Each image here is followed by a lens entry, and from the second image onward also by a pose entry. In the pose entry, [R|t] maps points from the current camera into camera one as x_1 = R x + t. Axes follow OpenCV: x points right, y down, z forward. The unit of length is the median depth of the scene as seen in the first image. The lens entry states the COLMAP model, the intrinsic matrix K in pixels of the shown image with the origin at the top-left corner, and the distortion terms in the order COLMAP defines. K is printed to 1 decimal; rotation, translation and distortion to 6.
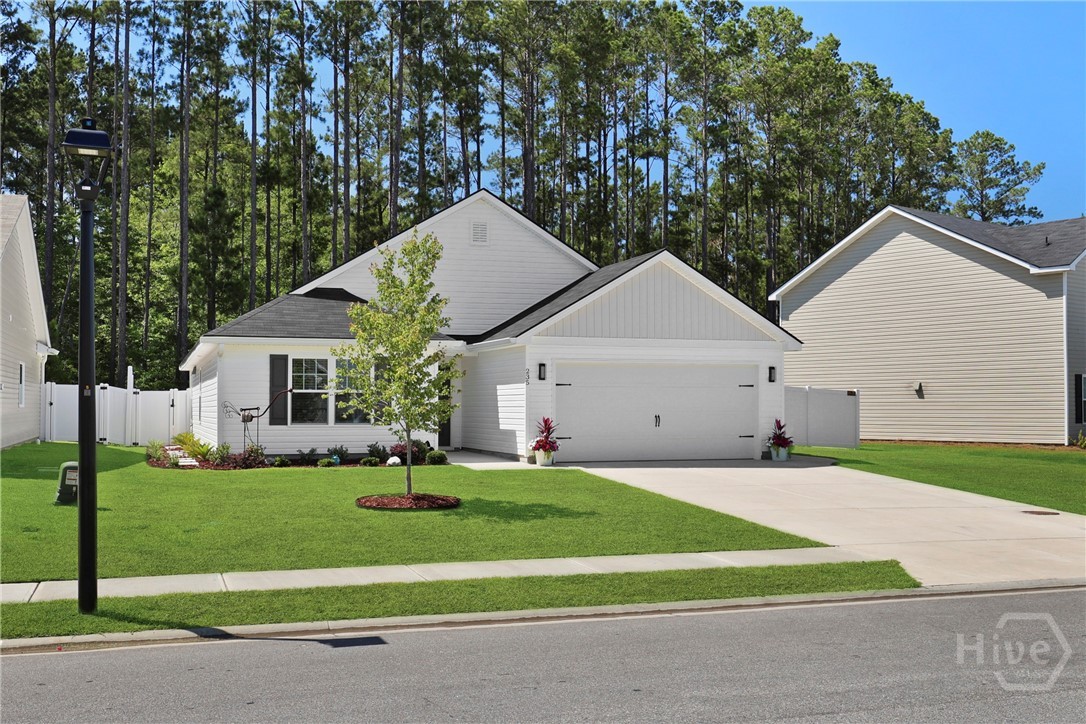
lens RADIAL K [[1156.9, 0, 543.0], [0, 1156.9, 362.0], [0, 0, 1]] dist [0.003016, 0.006262]
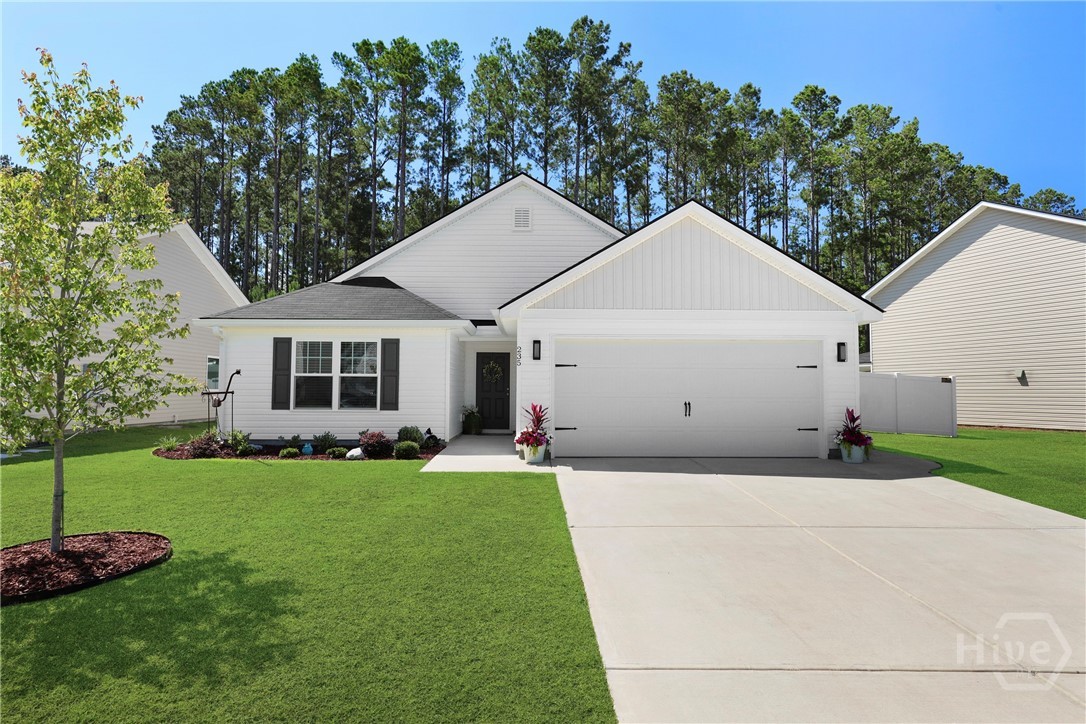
lens RADIAL K [[610.6, 0, 541.5], [0, 610.6, 356.4], [0, 0, 1]] dist [-0.000421, -0.000598]
pose [[0.952228, -0.014745, -0.305031, 0.130578], [0.007922, 0.999690, -0.023594, 0.022262], [0.305285, 0.020050, 0.952050, 0.540994]]
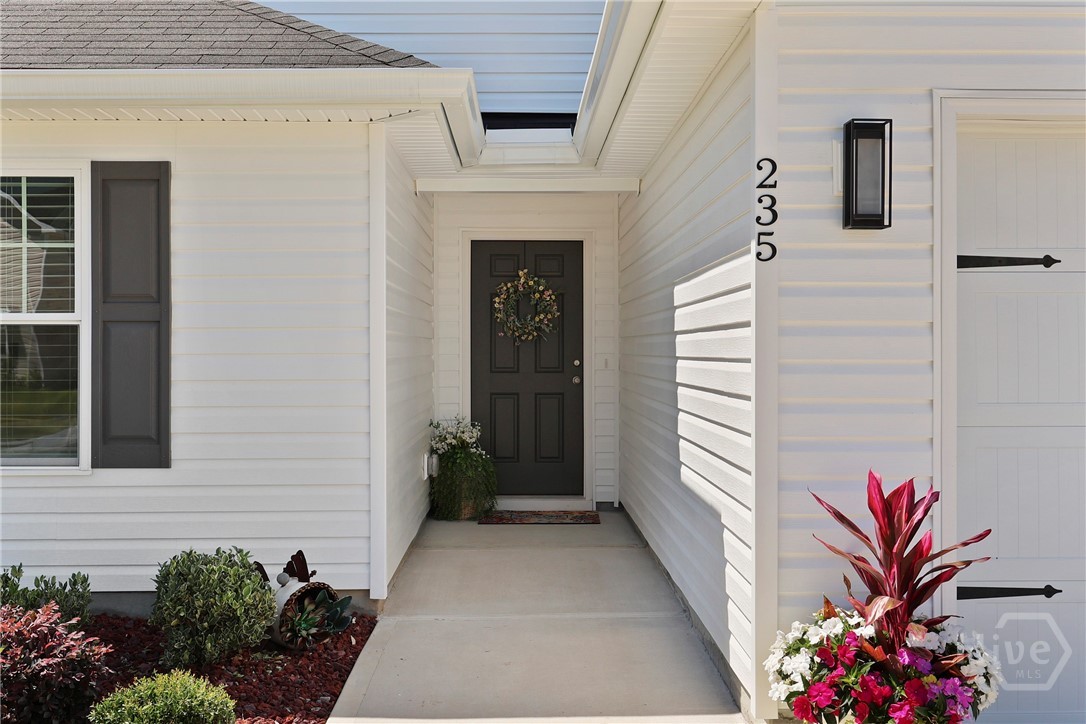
lens RADIAL K [[1106.5, 0, 543.0], [0, 1106.5, 362.0], [0, 0, 1]] dist [0.000560, 0.001139]
pose [[0.952593, 0.000890, -0.304247, 0.003030], [0.014250, 0.998768, 0.047538, 0.024130], [0.303914, -0.049620, 0.951406, 0.794397]]
